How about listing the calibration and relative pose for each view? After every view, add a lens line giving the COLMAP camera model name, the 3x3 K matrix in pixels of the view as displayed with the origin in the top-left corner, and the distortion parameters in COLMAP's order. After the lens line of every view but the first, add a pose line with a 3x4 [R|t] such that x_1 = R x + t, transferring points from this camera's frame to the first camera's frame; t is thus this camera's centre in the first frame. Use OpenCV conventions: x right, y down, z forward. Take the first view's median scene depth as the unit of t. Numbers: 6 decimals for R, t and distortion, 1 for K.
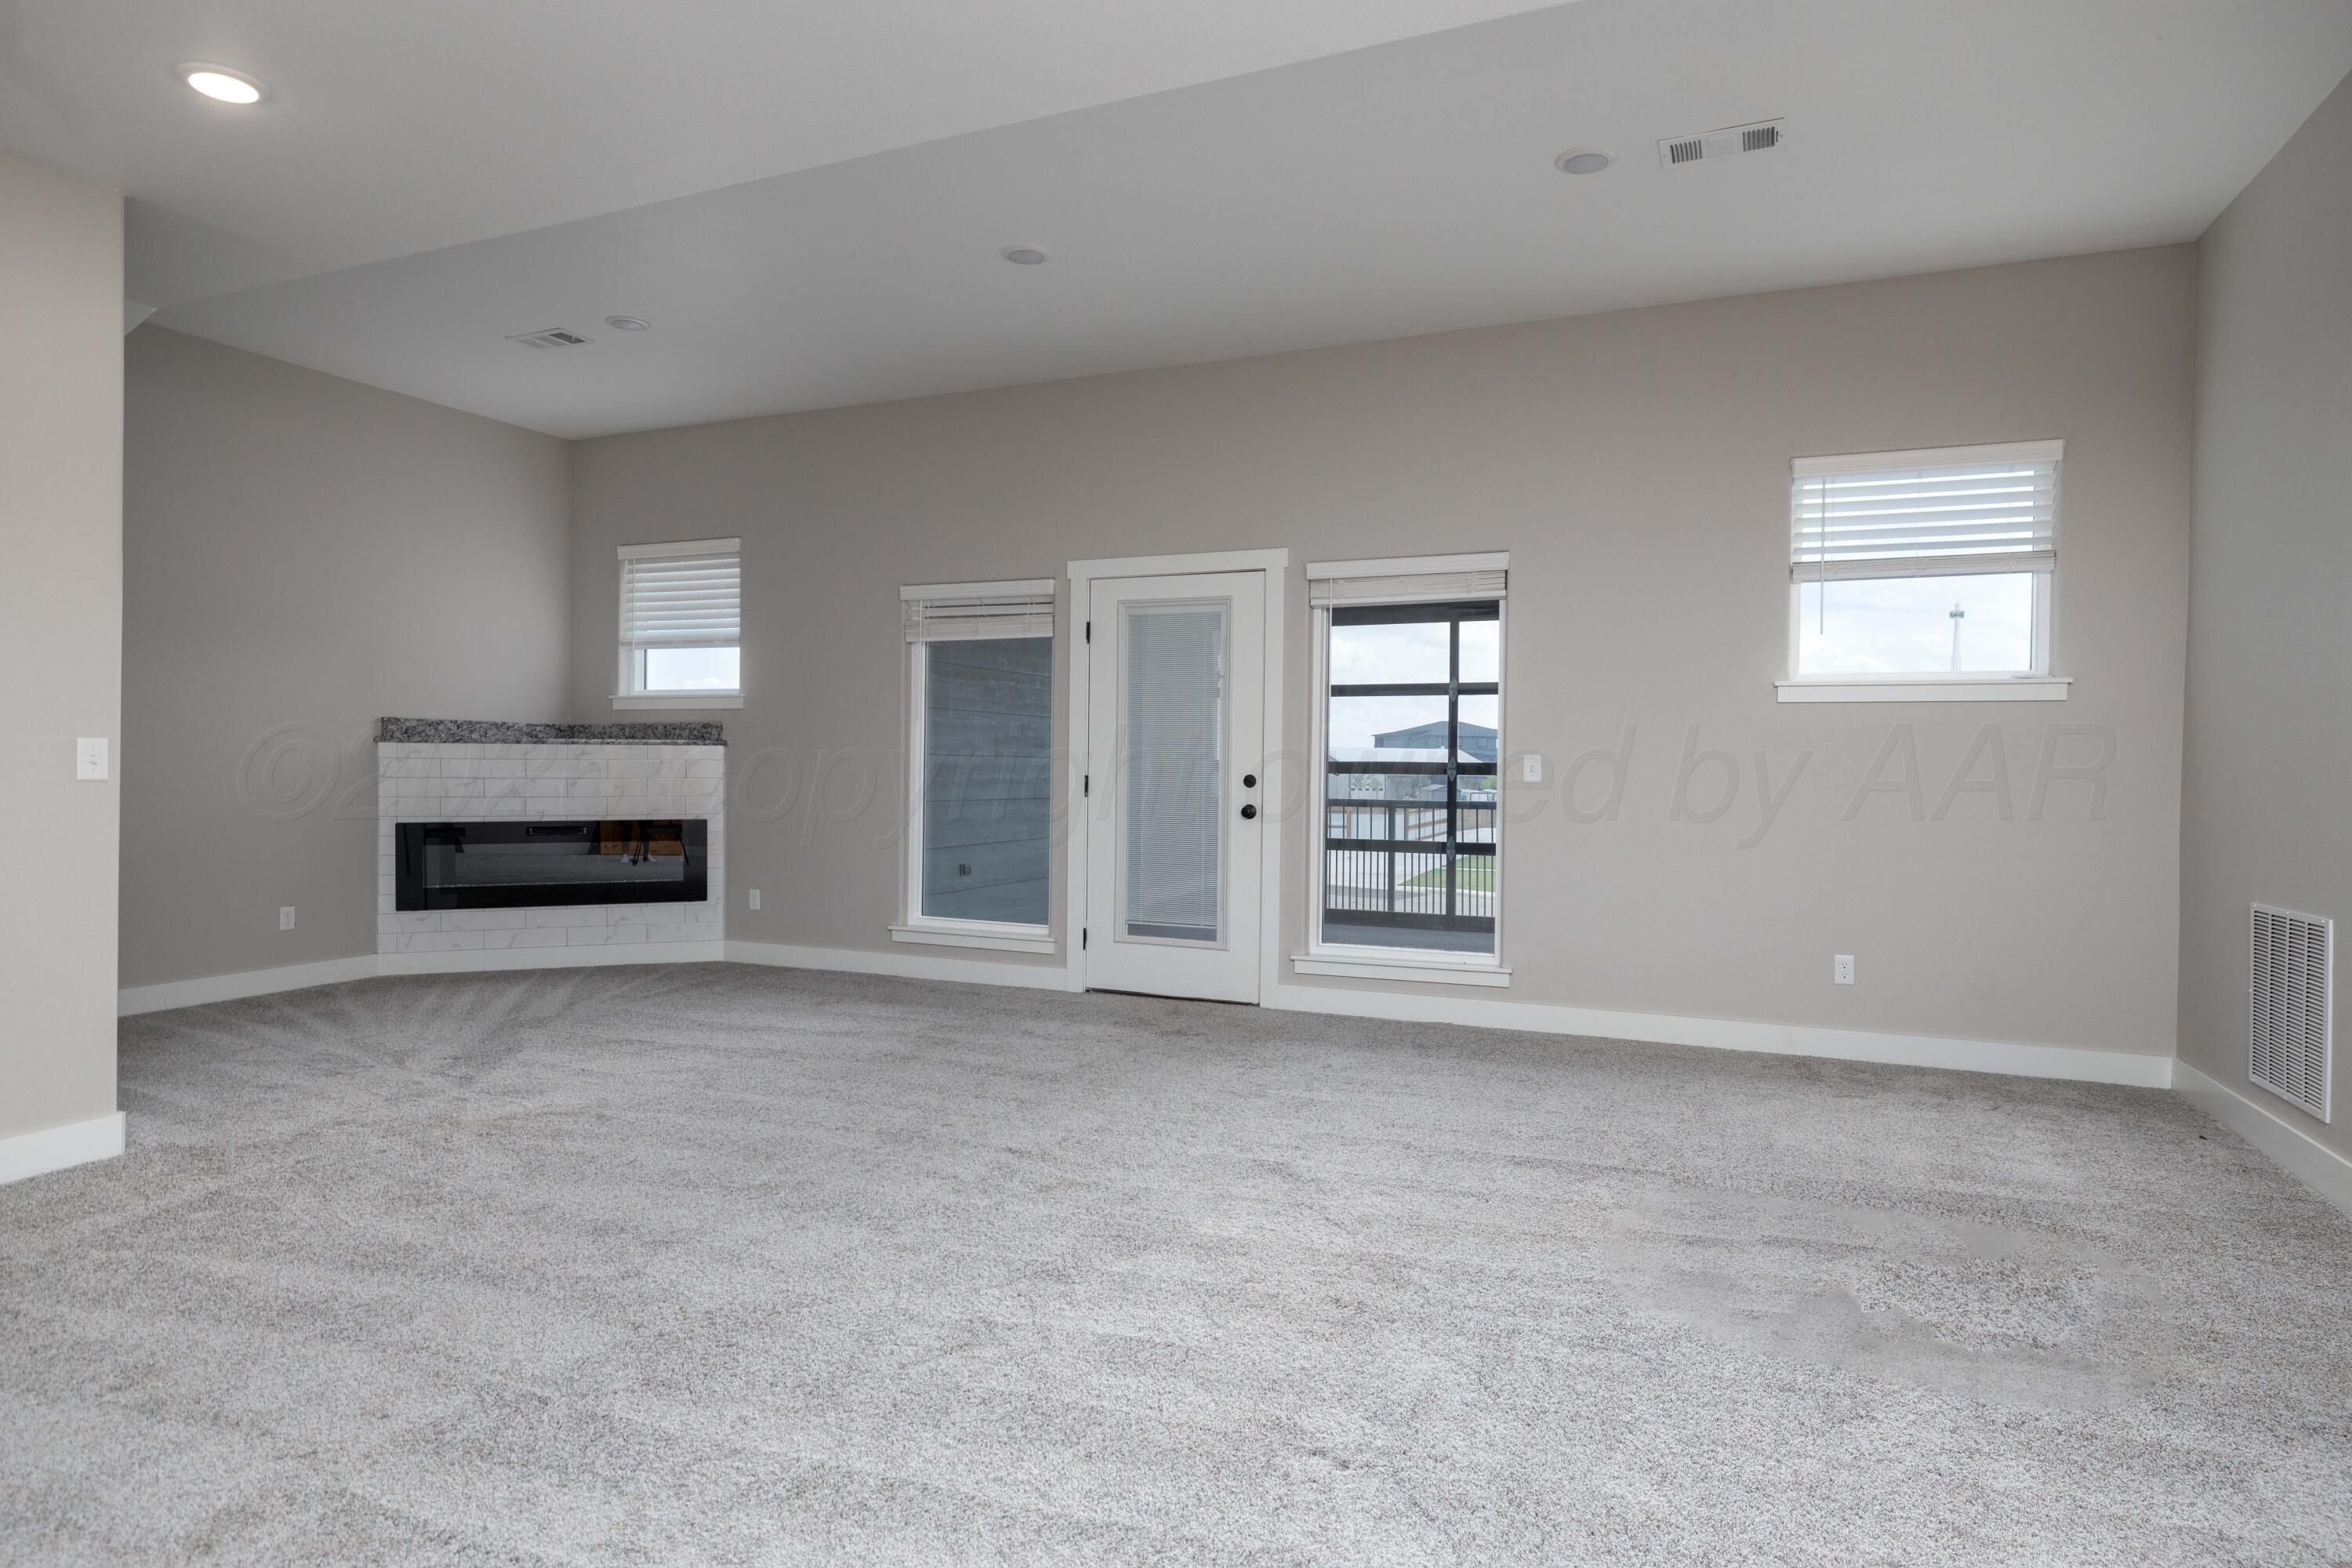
lens RADIAL K [[1405.6, 0, 1176.0], [0, 1405.6, 784.0], [0, 0, 1]] dist [0.002076, -0.000313]
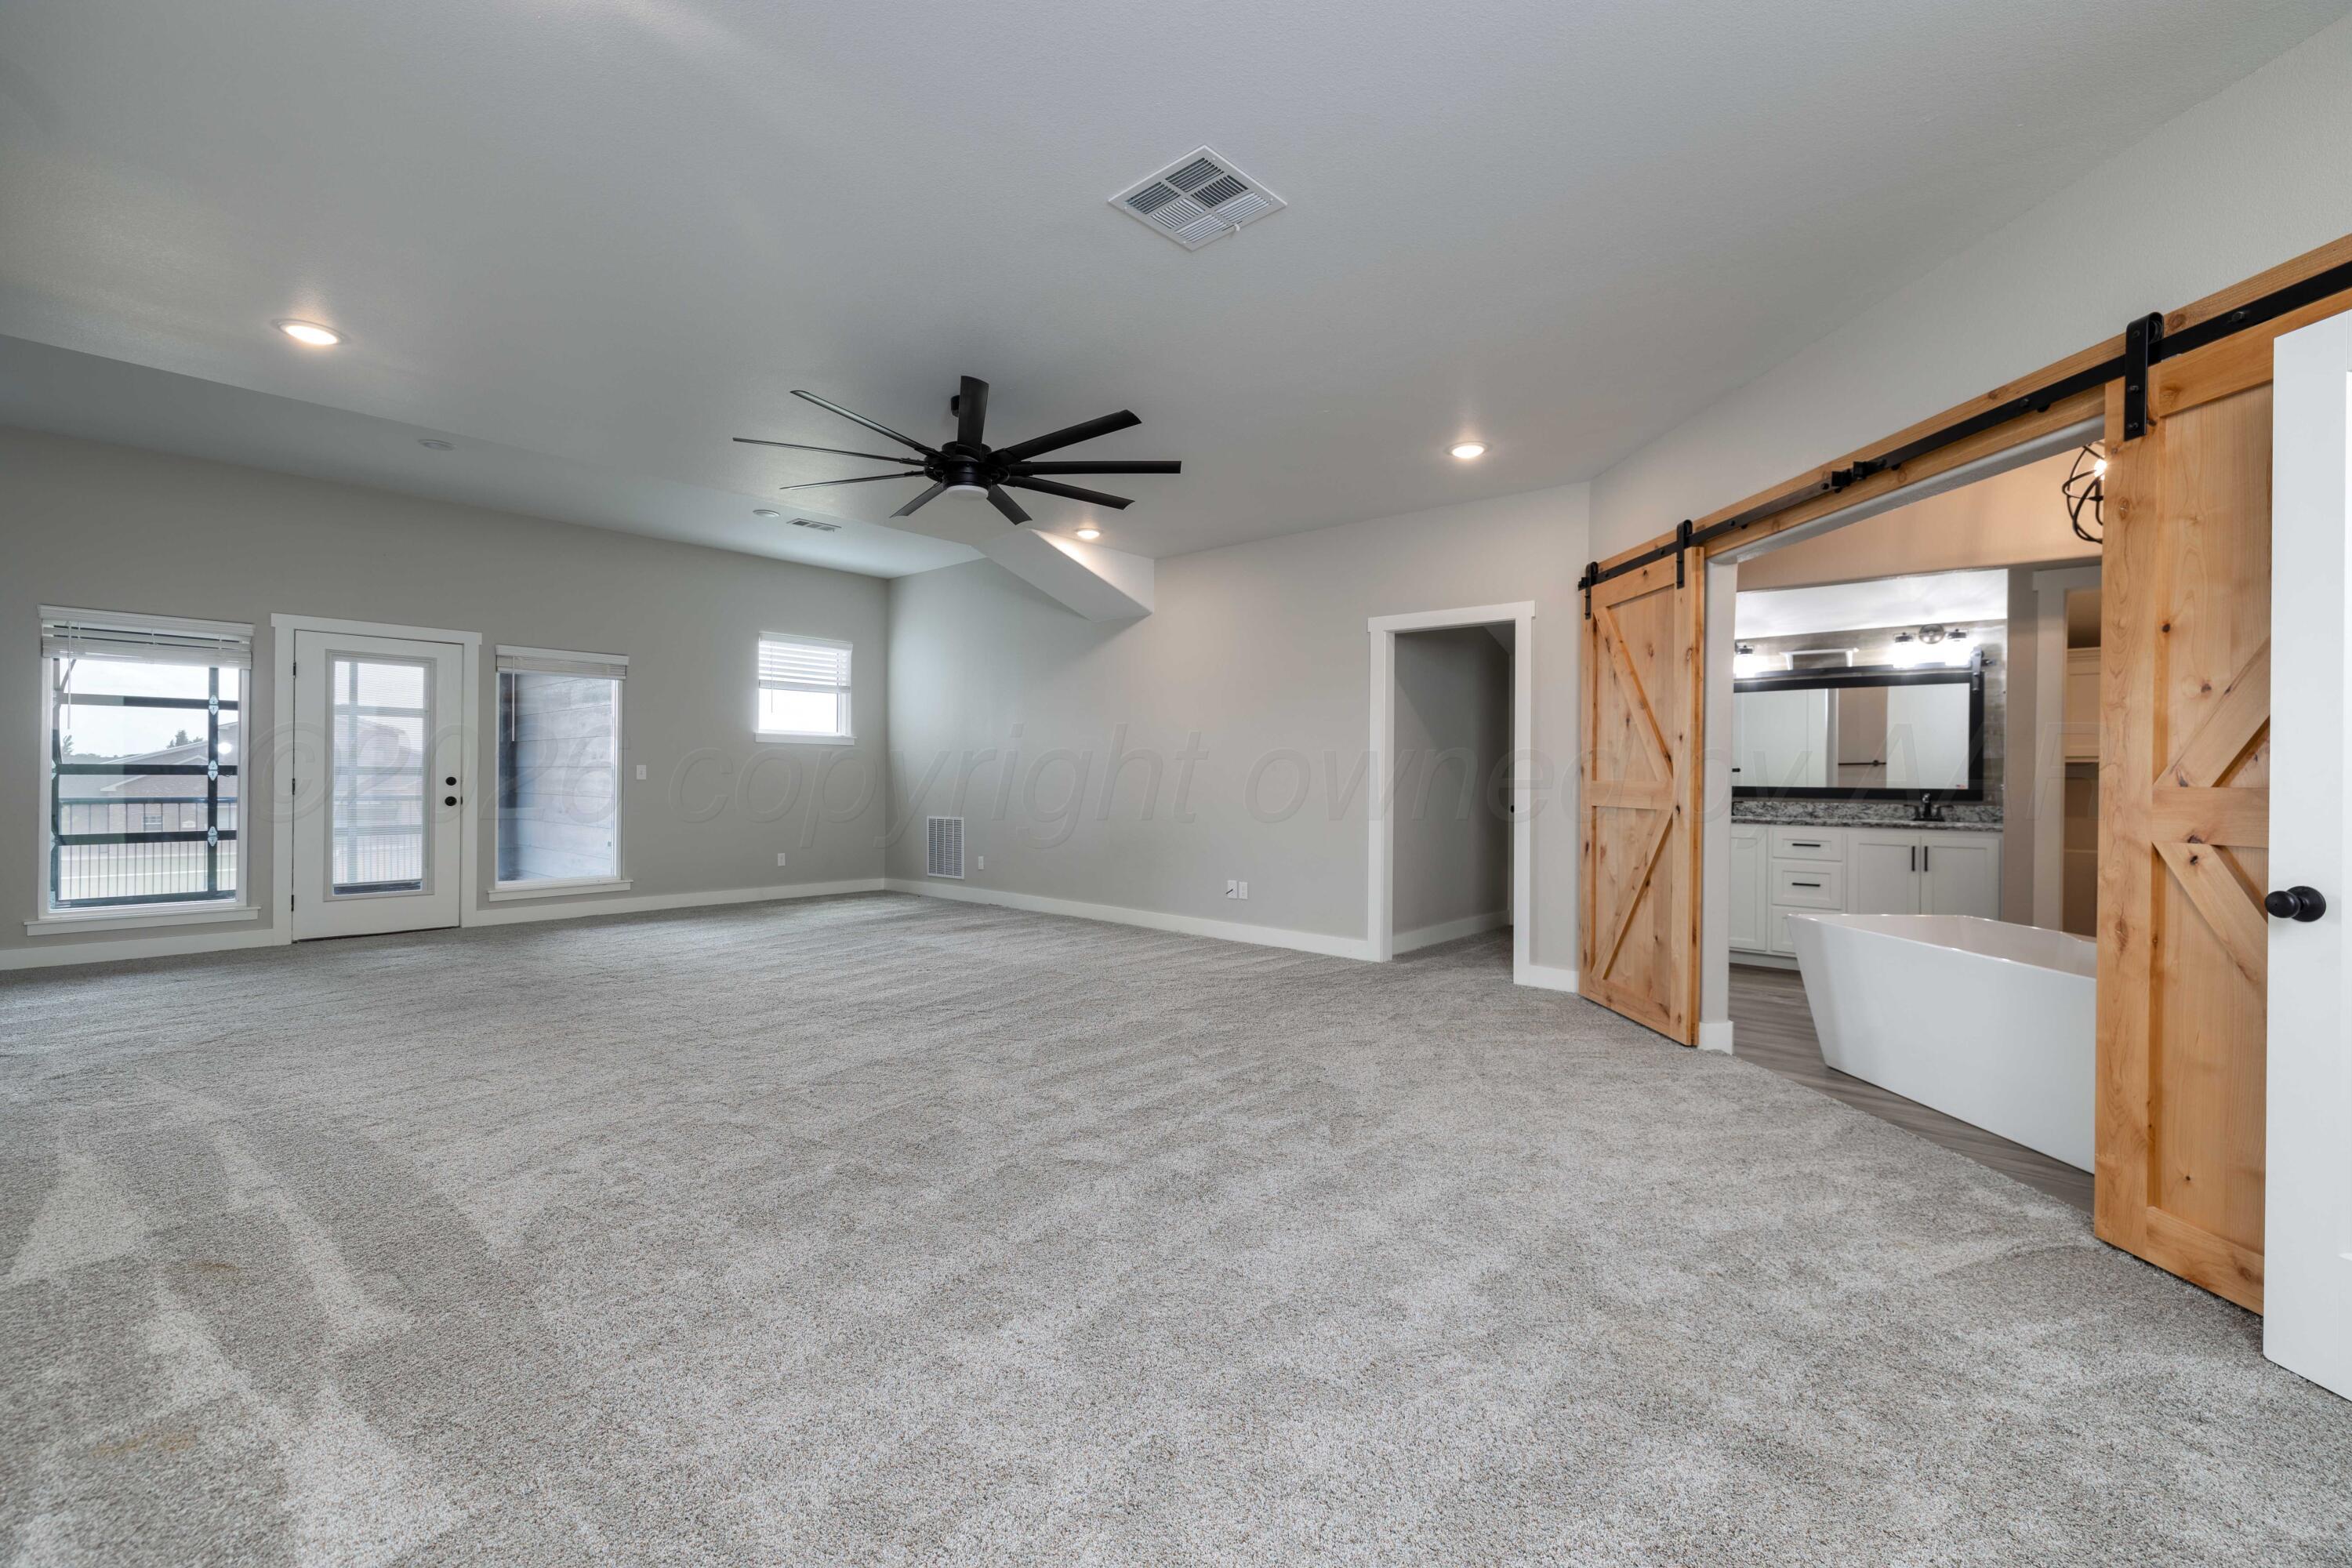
lens RADIAL K [[959.9, 0, 1176.0], [0, 959.9, 784.0], [0, 0, 1]] dist [0.001271, 0.000164]
pose [[0.276307, -0.016063, 0.960935, -0.644805], [0.008613, 0.999862, 0.014237, -0.006218], [-0.961031, 0.004343, 0.276407, -0.039147]]
